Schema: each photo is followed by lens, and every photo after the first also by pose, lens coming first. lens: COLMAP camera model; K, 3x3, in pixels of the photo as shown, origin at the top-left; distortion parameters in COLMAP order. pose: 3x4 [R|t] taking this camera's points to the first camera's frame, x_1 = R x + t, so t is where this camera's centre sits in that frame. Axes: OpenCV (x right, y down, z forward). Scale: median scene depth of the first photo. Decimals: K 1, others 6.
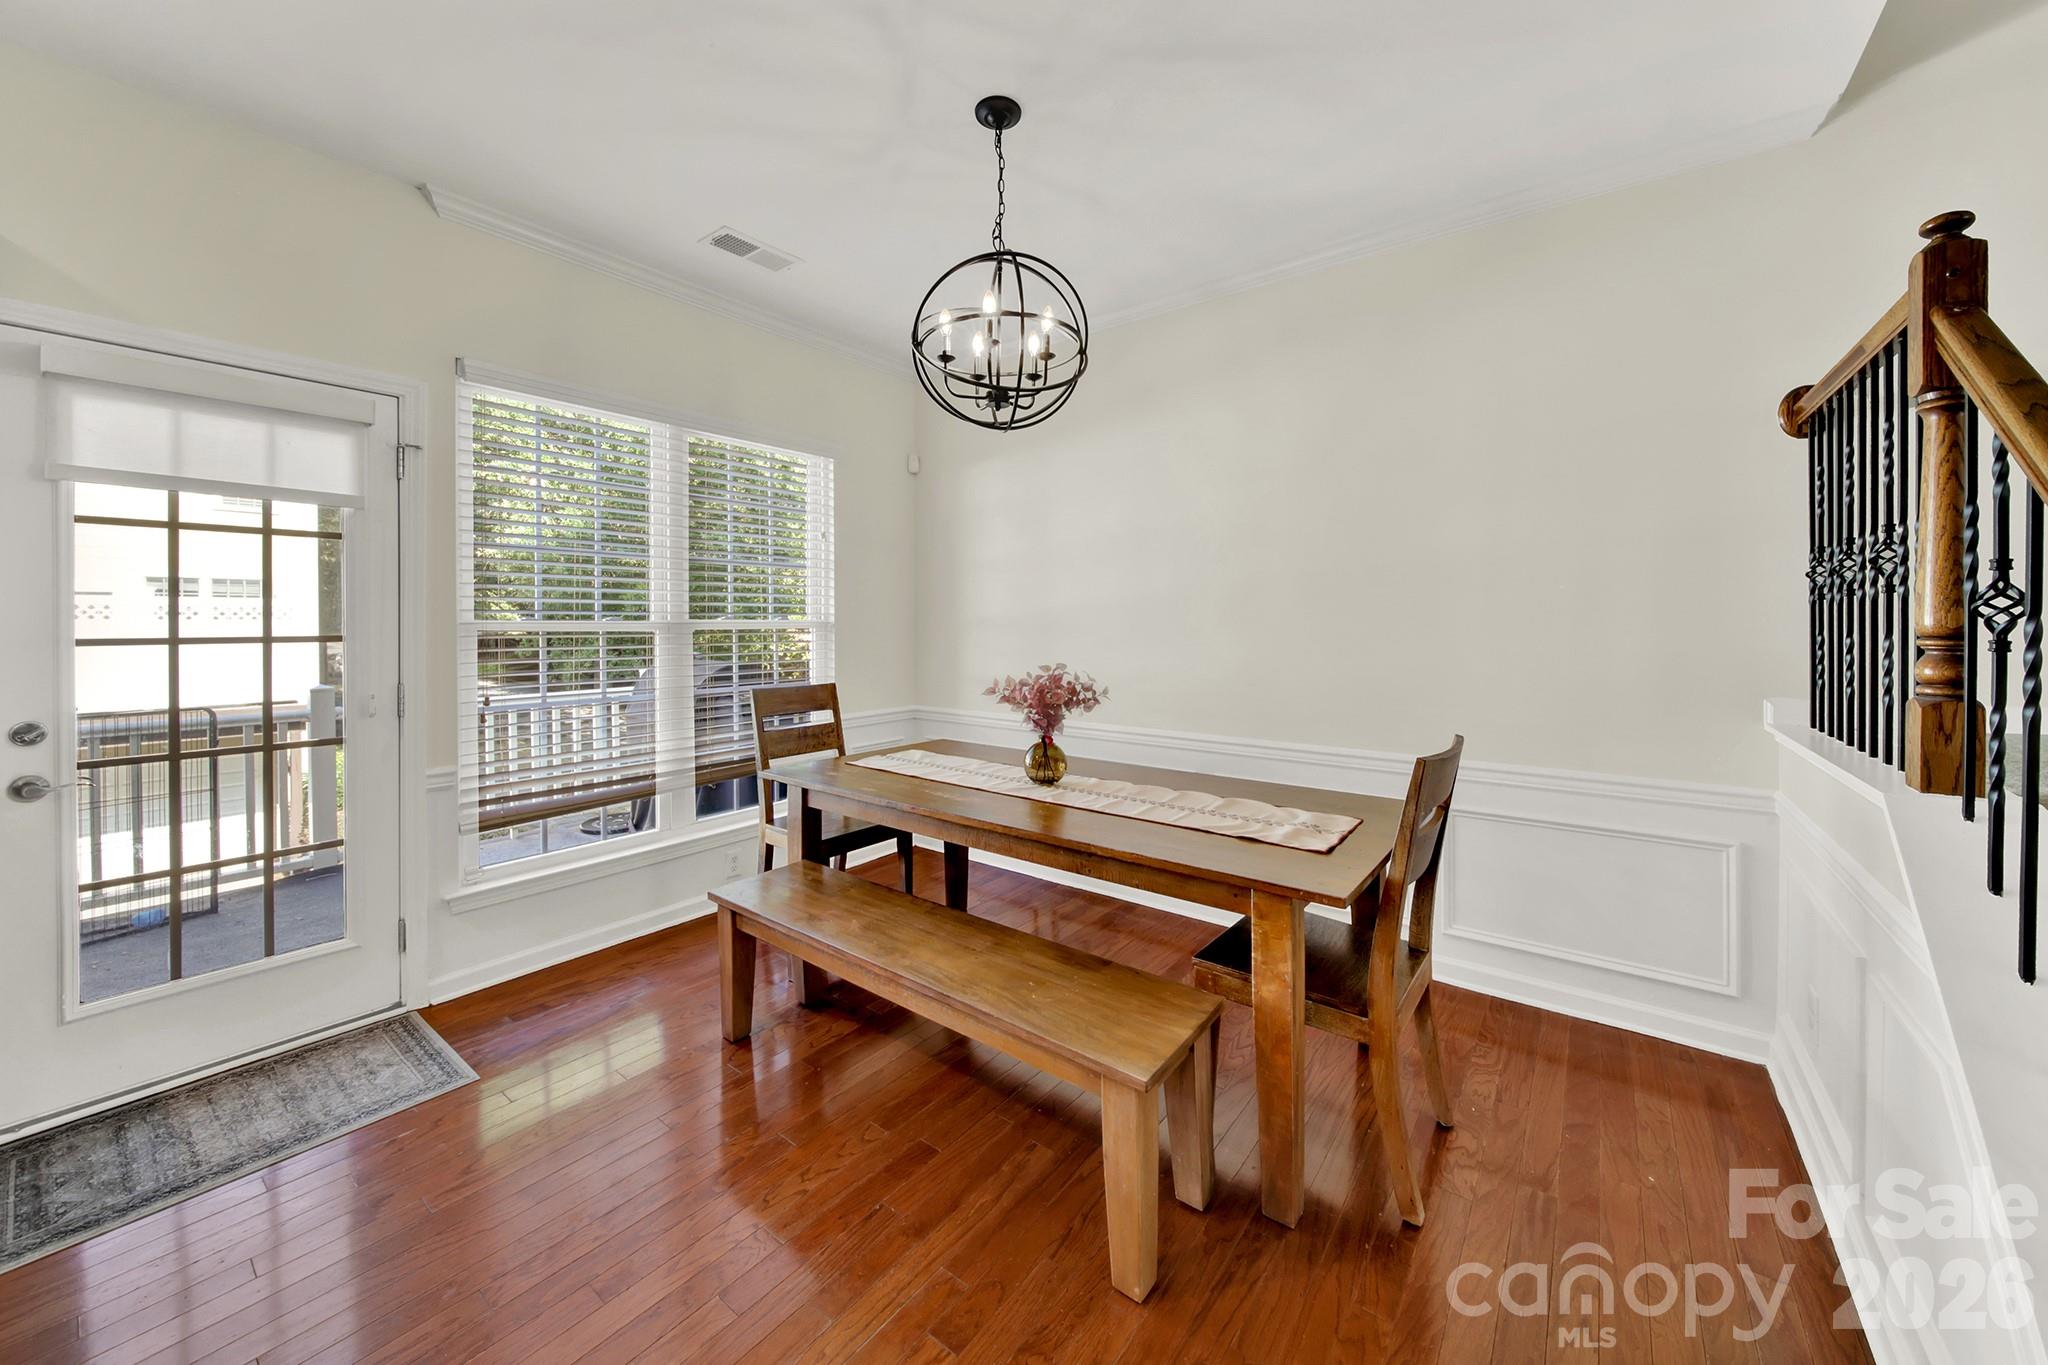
lens RADIAL K [[746.4, 0, 1024.8], [0, 746.4, 632.8], [0, 0, 1]] dist [-0.005029, -0.000246]
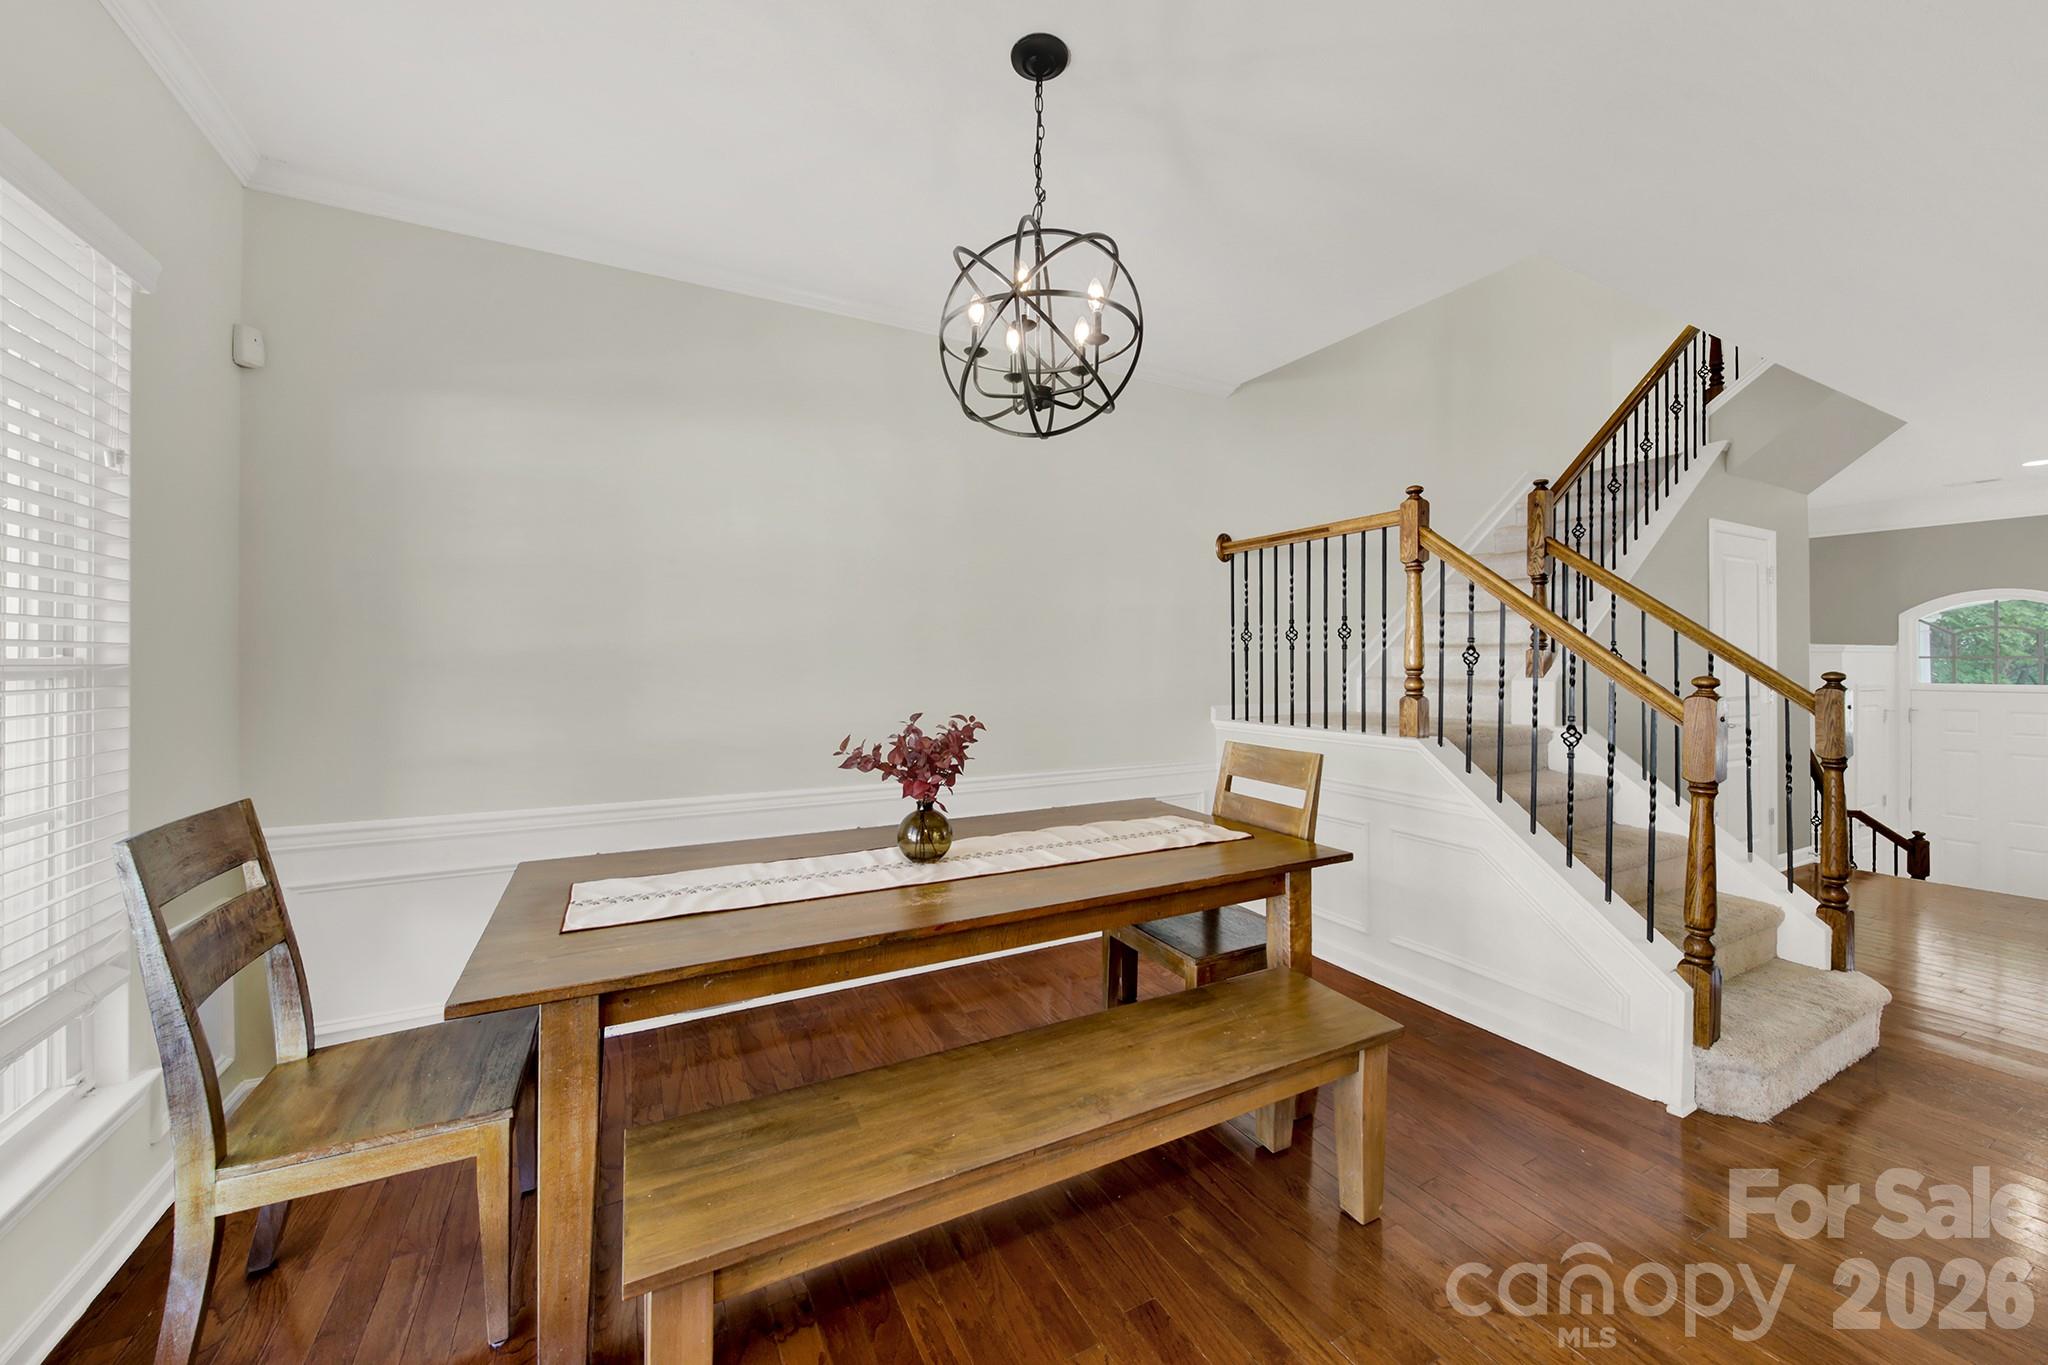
lens RADIAL K [[746.4, 0, 1043.2], [0, 746.4, 660.9], [0, 0, 1]] dist [-0.005029, -0.000246]
pose [[0.416000, 0.002379, 0.909362, -0.752070], [0.013381, 0.999872, -0.008737, -0.008814], [-0.909266, 0.015802, 0.415915, 0.616890]]
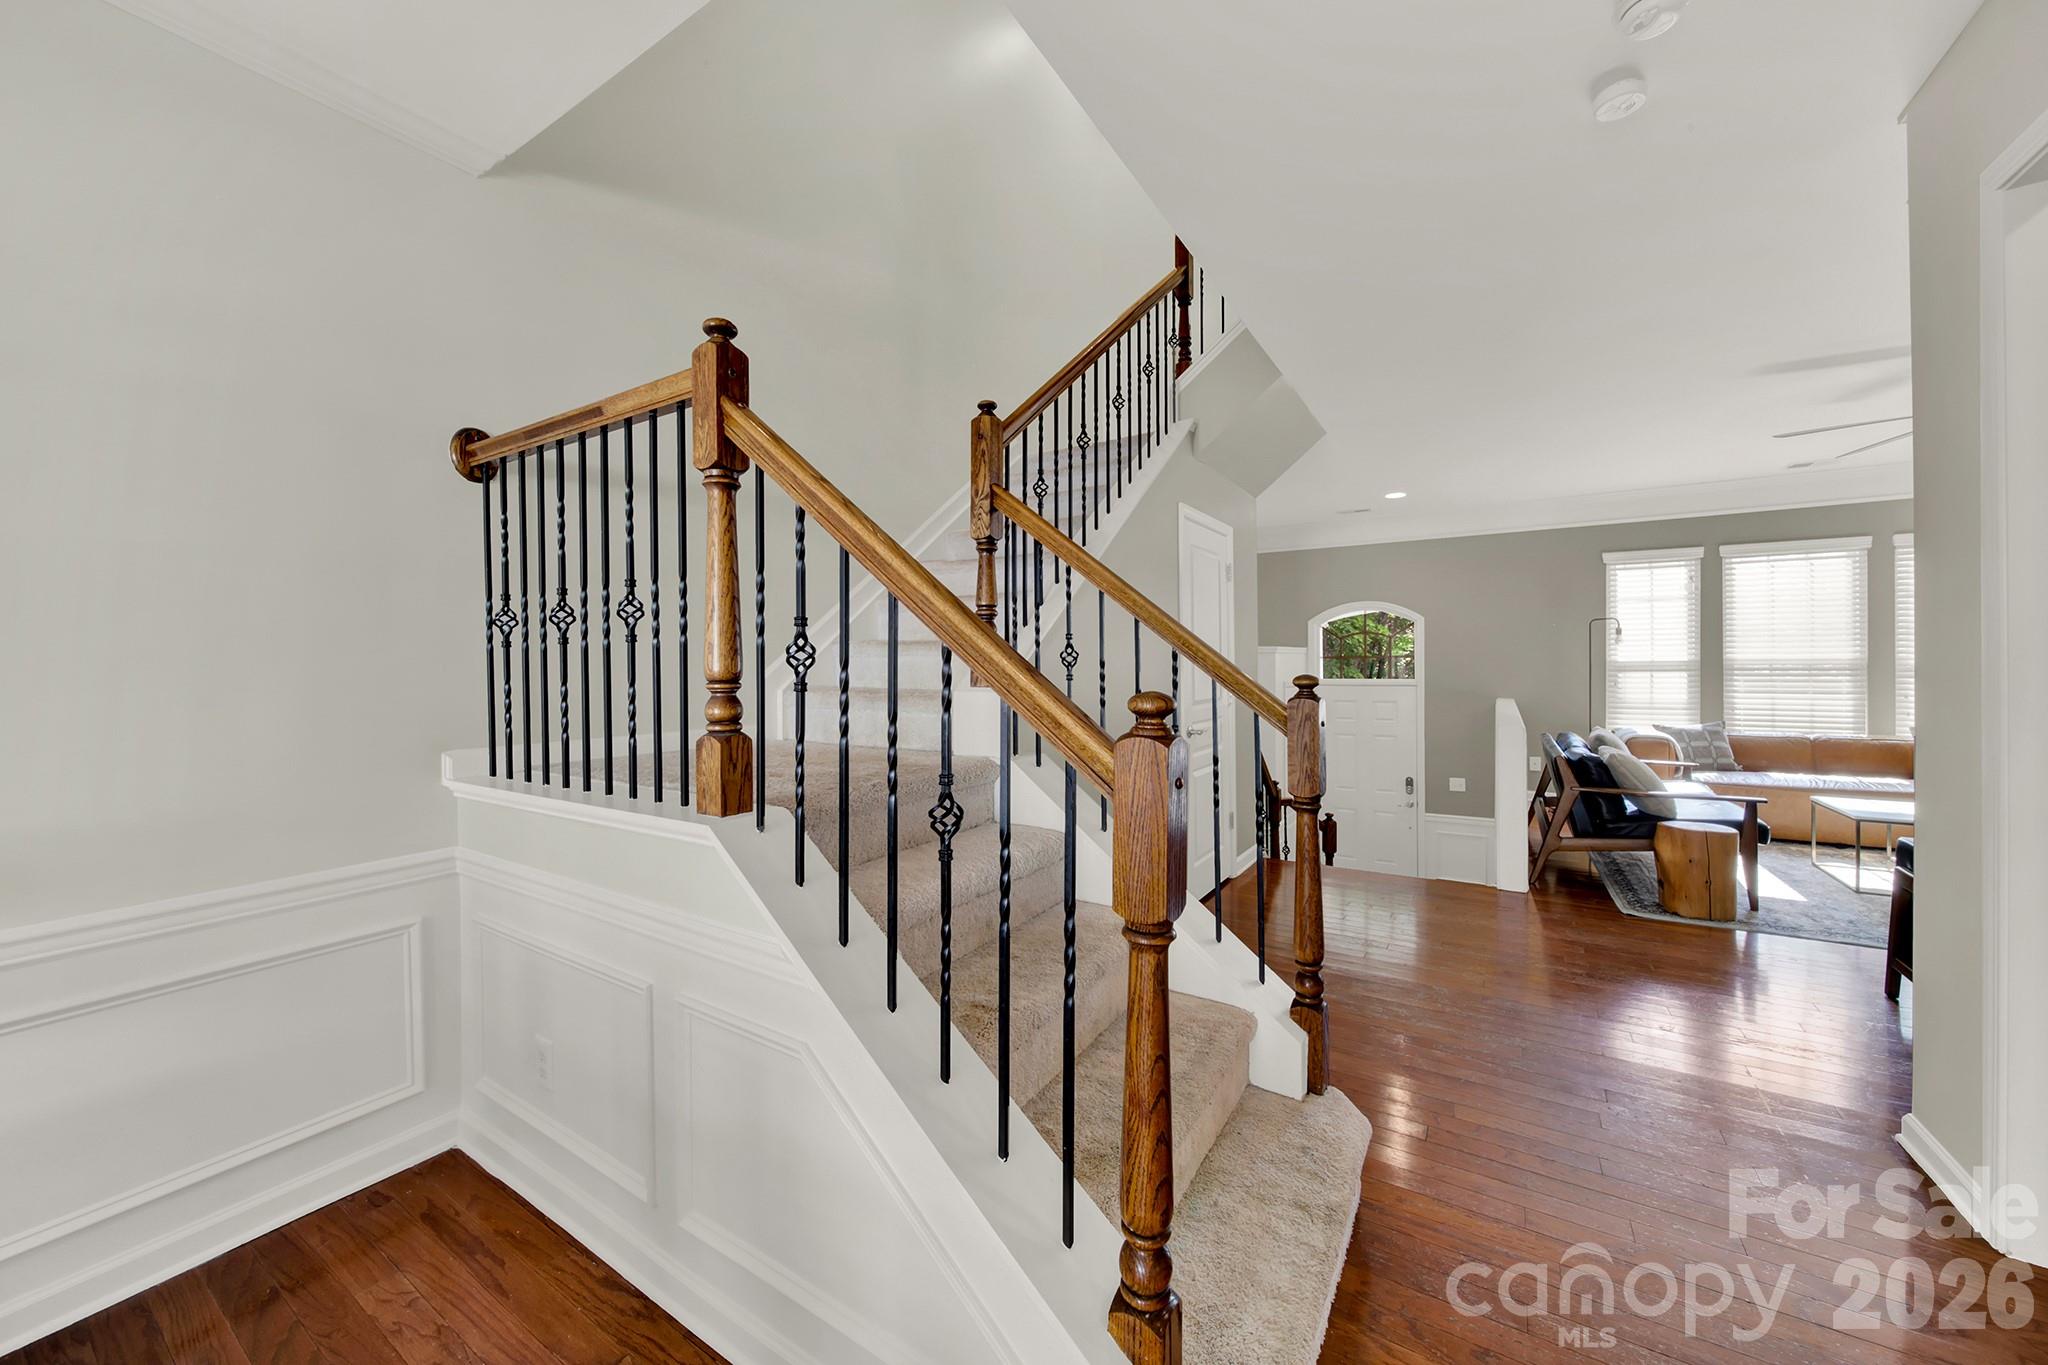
lens RADIAL K [[746.4, 0, 1014.4], [0, 746.4, 669.0], [0, 0, 1]] dist [-0.005029, -0.000246]
pose [[-0.072751, -0.005205, 0.997337, 0.019301], [0.024747, 0.999669, 0.007022, -0.005848], [-0.997043, 0.025192, -0.072598, 0.357726]]
